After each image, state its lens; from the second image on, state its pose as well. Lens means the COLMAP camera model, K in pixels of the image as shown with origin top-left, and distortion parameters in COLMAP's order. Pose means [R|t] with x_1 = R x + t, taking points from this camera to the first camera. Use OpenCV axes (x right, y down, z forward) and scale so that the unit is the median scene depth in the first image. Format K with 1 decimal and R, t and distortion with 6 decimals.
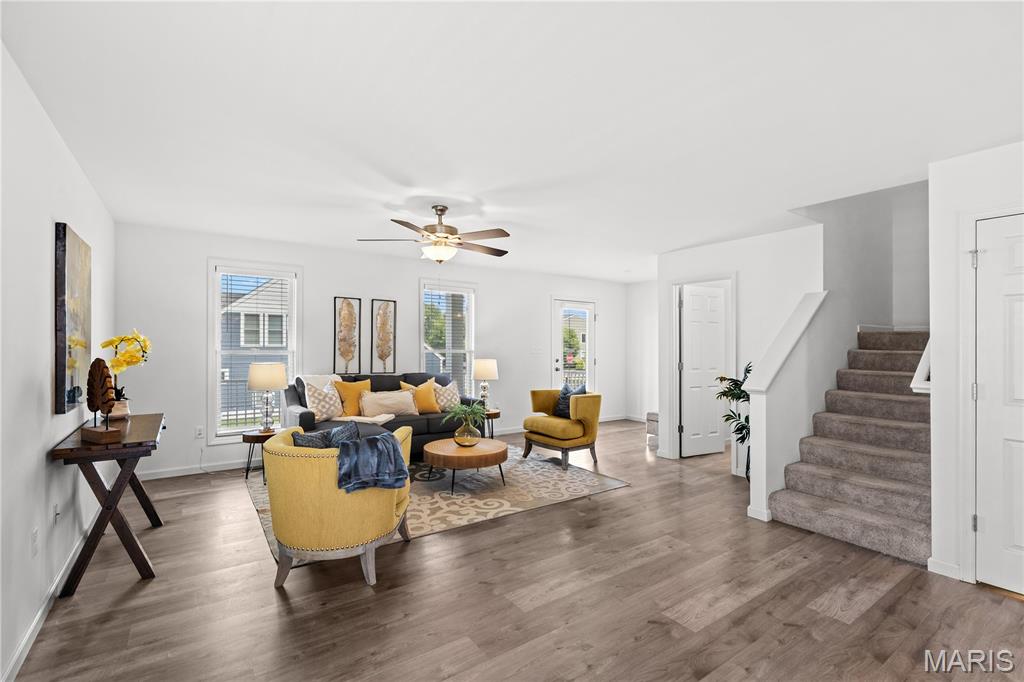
lens RADIAL K [[464.3, 0, 512.0], [0, 464.3, 357.6], [0, 0, 1]] dist [-0.008859, 0.000021]
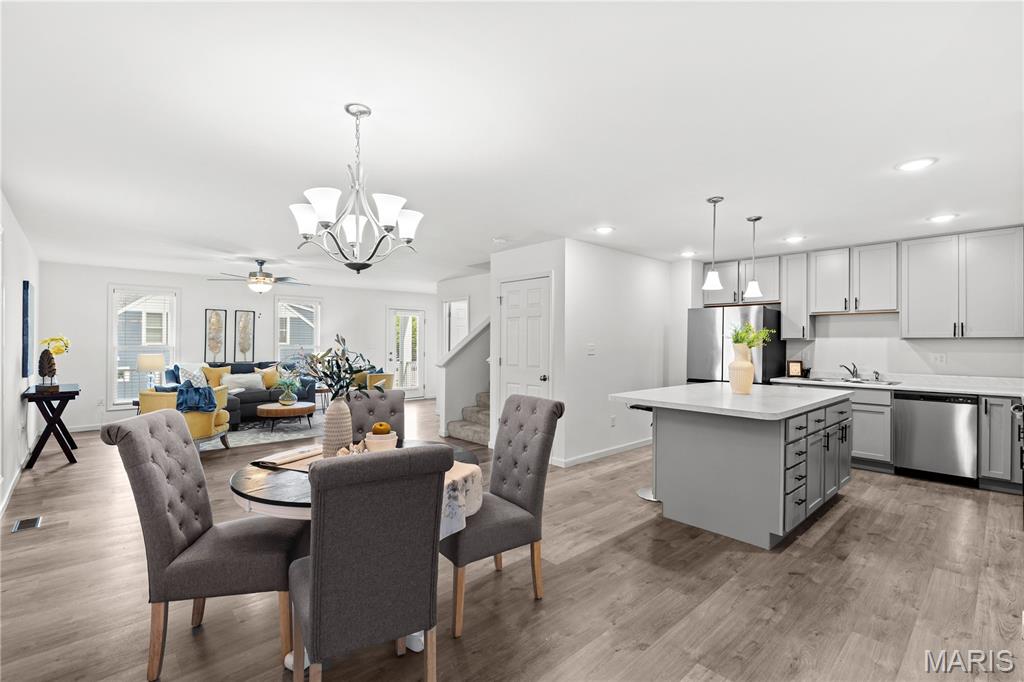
lens RADIAL K [[464.3, 0, 518.5], [0, 464.3, 346.6], [0, 0, 1]] dist [-0.008859, 0.000021]
pose [[0.988776, -0.005415, 0.149310, 0.402223], [0.008064, 0.999821, -0.017137, 0.019936], [-0.149190, 0.018149, 0.988642, -0.622728]]
